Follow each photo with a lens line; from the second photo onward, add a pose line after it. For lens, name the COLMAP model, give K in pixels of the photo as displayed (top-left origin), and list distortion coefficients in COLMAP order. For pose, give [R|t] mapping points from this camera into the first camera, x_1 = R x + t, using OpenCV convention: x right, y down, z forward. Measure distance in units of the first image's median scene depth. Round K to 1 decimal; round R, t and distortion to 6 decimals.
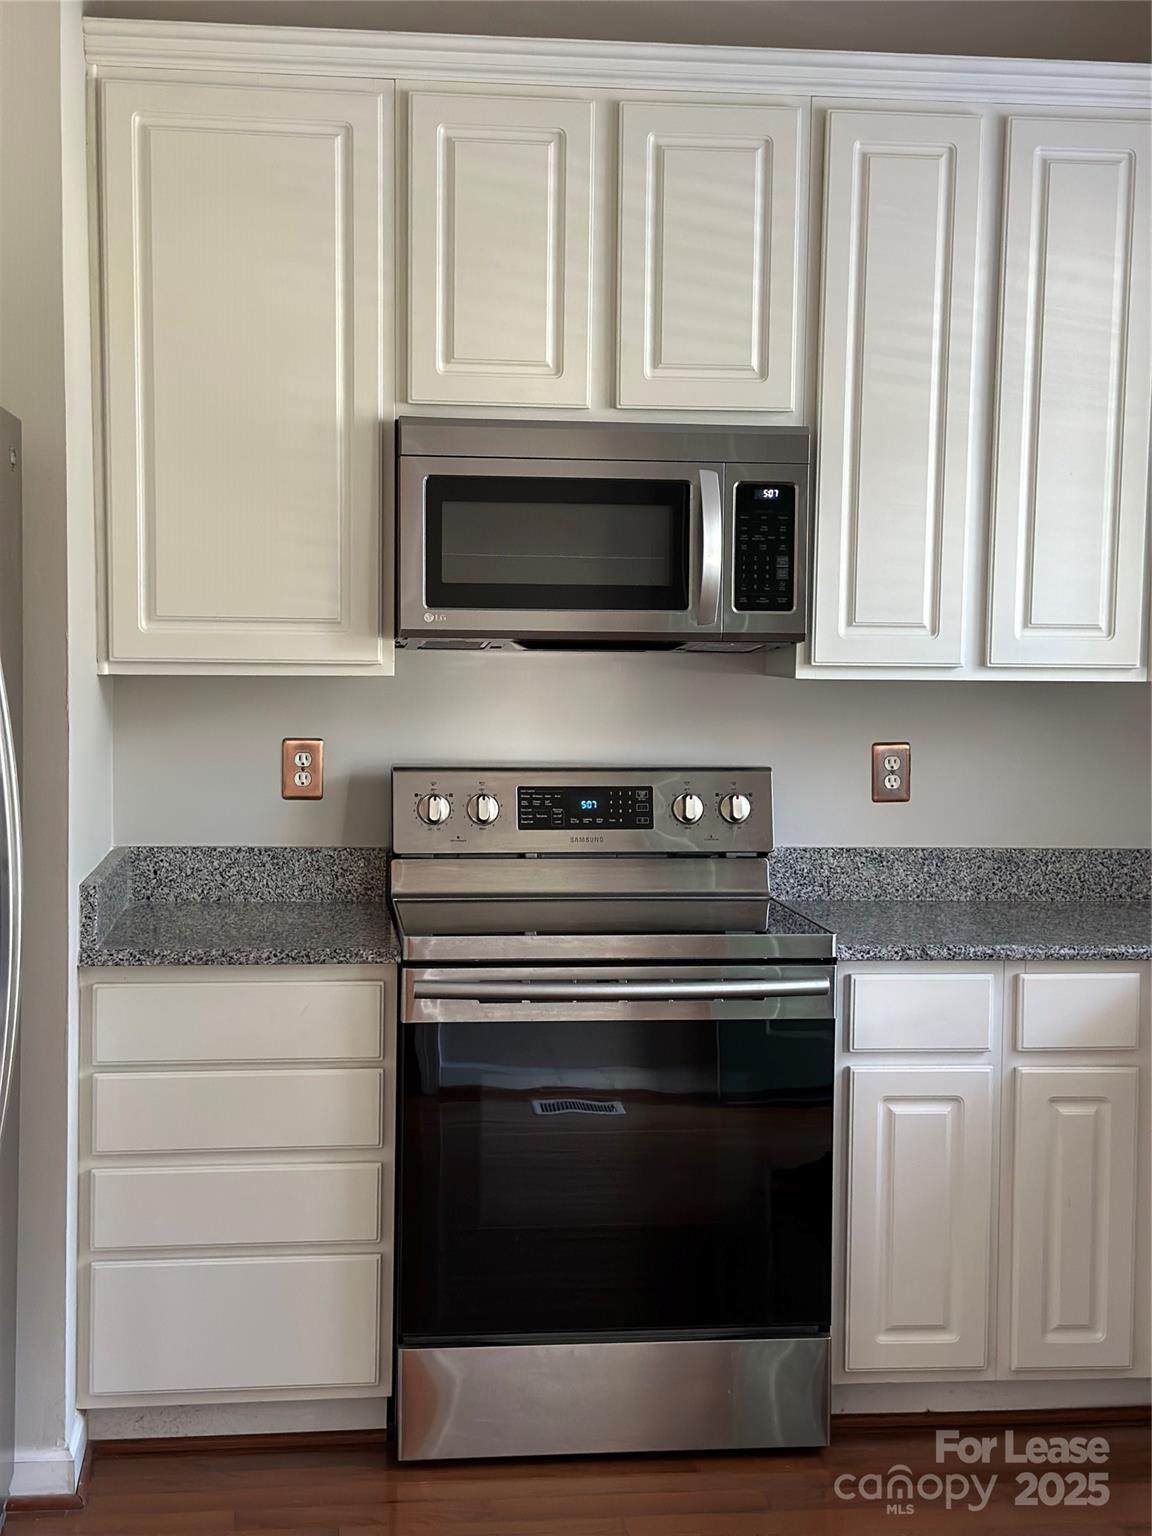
lens RADIAL K [[2088.2, 0, 575.9], [0, 2088.2, 761.5], [0, 0, 1]] dist [0.044048, 0.000000]
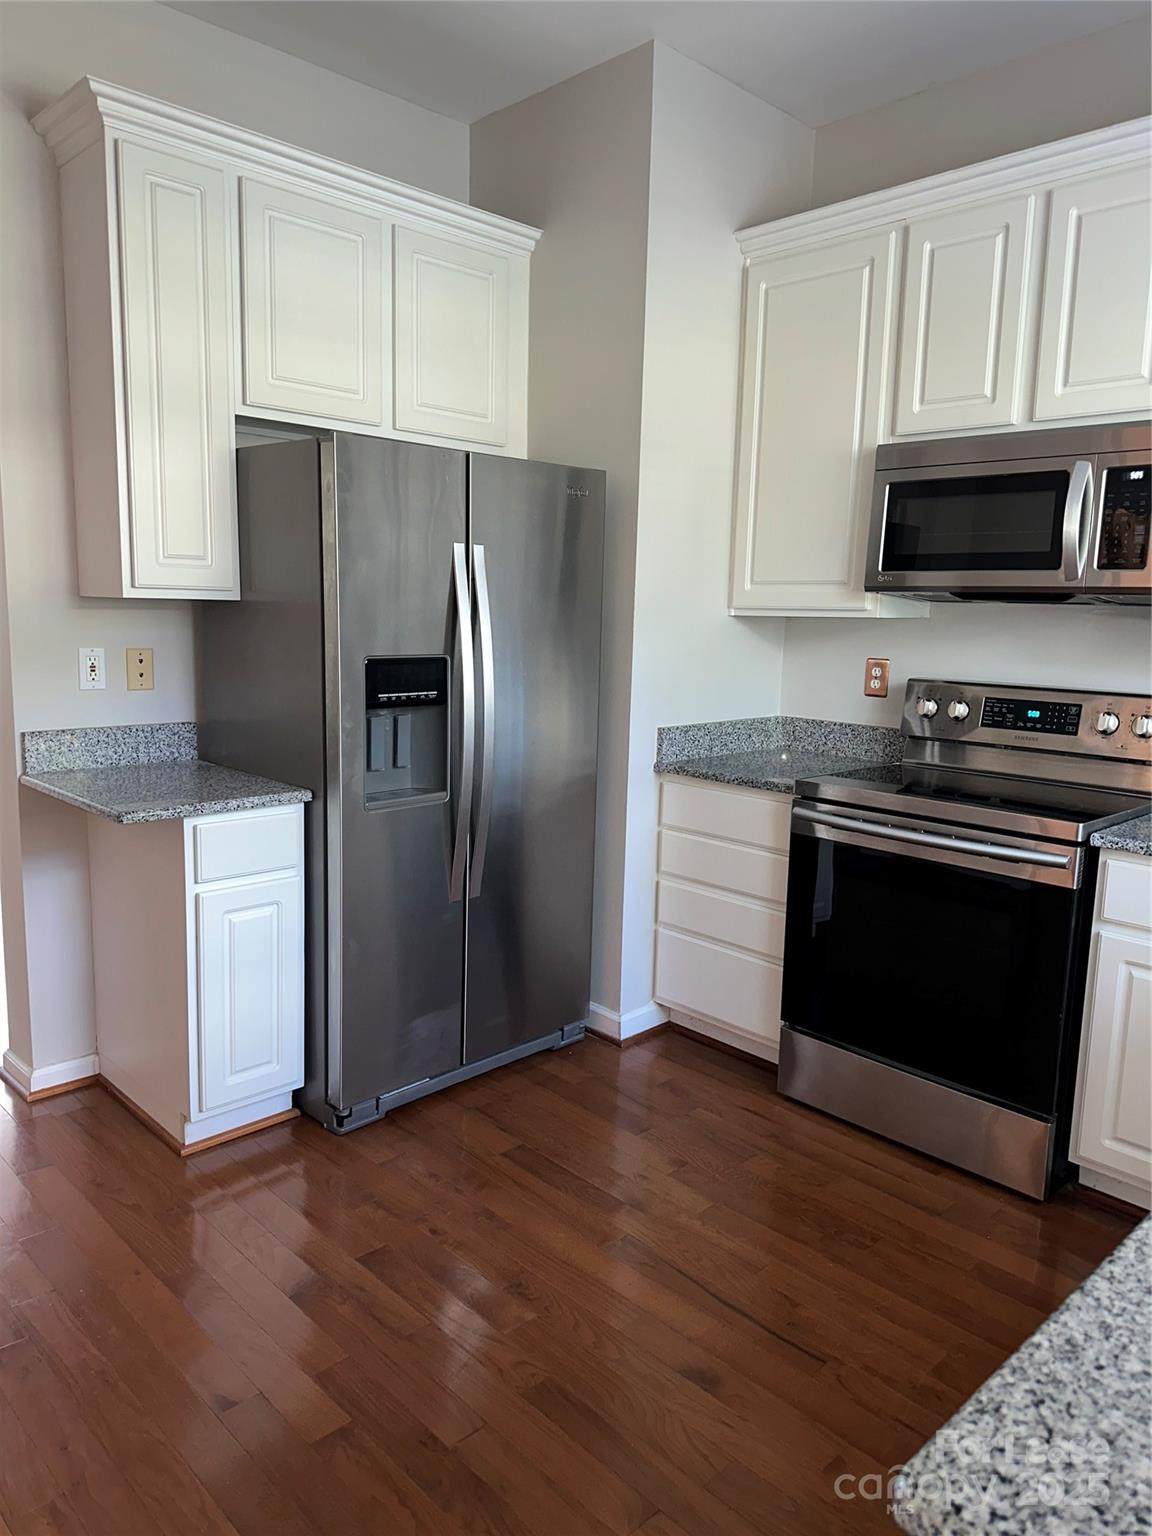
lens RADIAL K [[1065.7, 0, 572.7], [0, 1065.7, 773.0], [0, 0, 1]] dist [-0.005928, -0.011375]
pose [[0.590701, 0.126637, -0.796891, 0.415772], [-0.061011, 0.991790, 0.112384, -0.001538], [0.804581, -0.017767, 0.593578, 0.339305]]
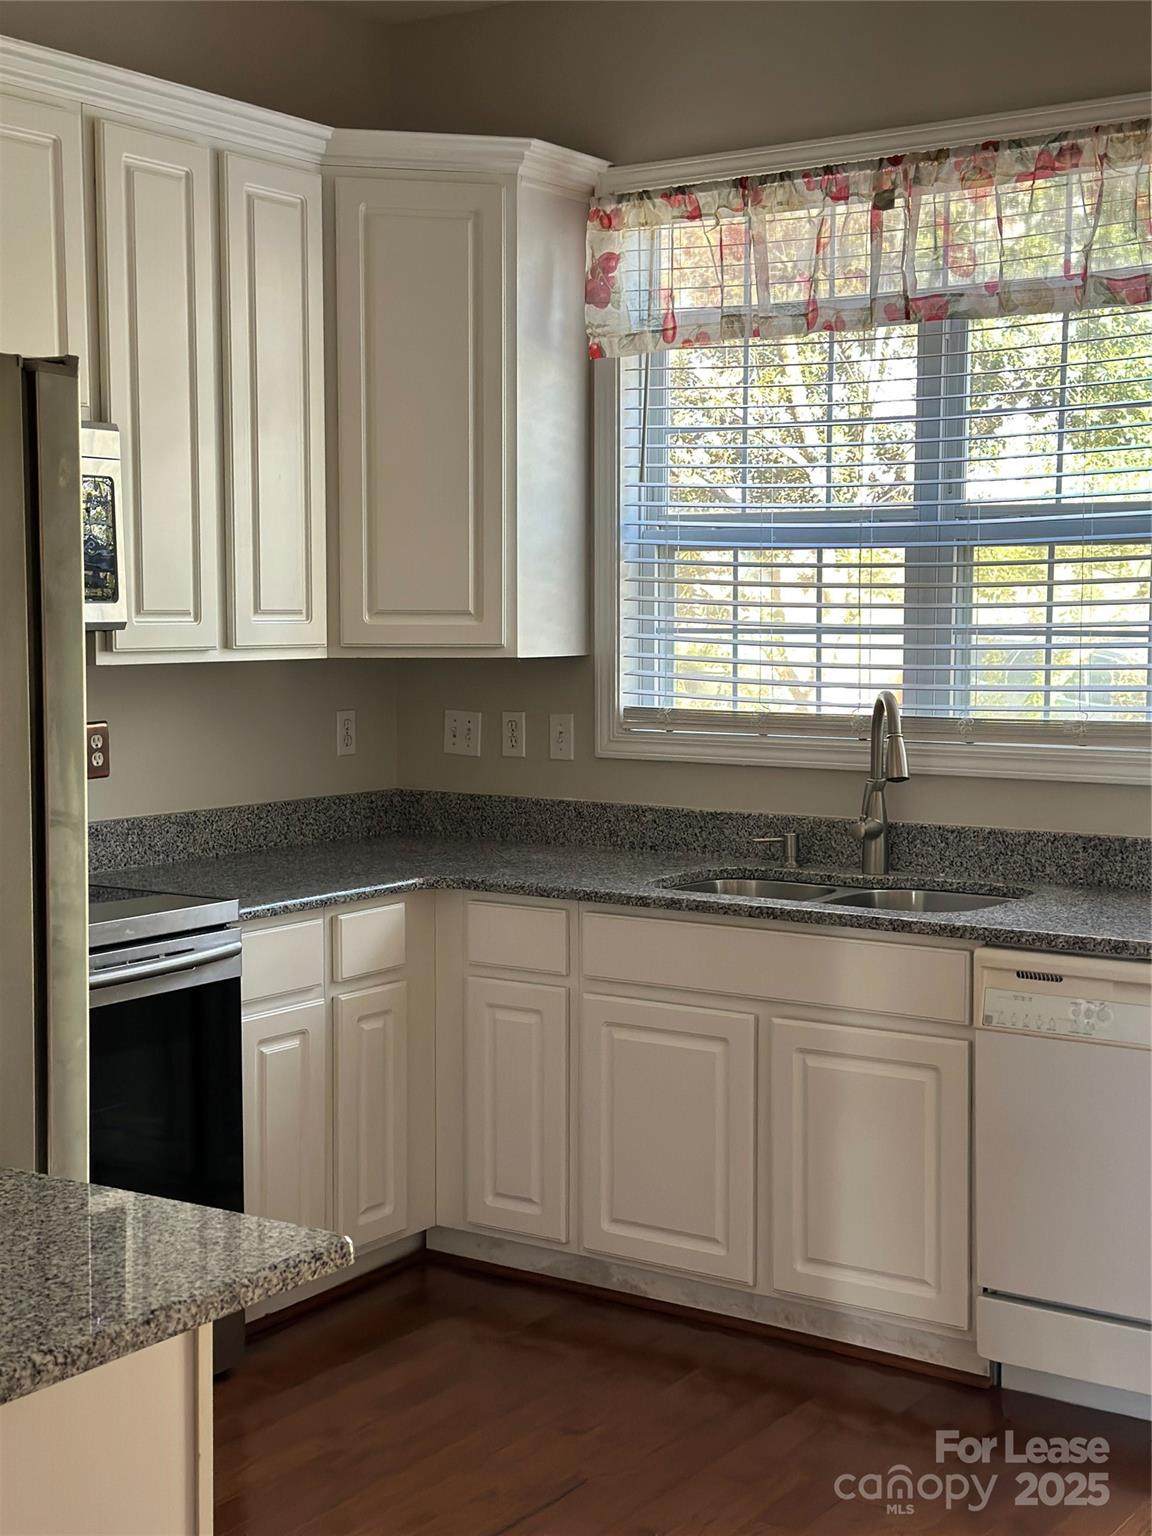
lens RADIAL K [[2088.2, 0, 576.9], [0, 2088.2, 772.1], [0, 0, 1]] dist [0.044048, 0.000000]
pose [[0.657075, -0.072161, 0.750364, -0.528039], [0.051320, 0.997380, 0.050976, -0.027538], [-0.752077, 0.005014, 0.659057, 0.133523]]
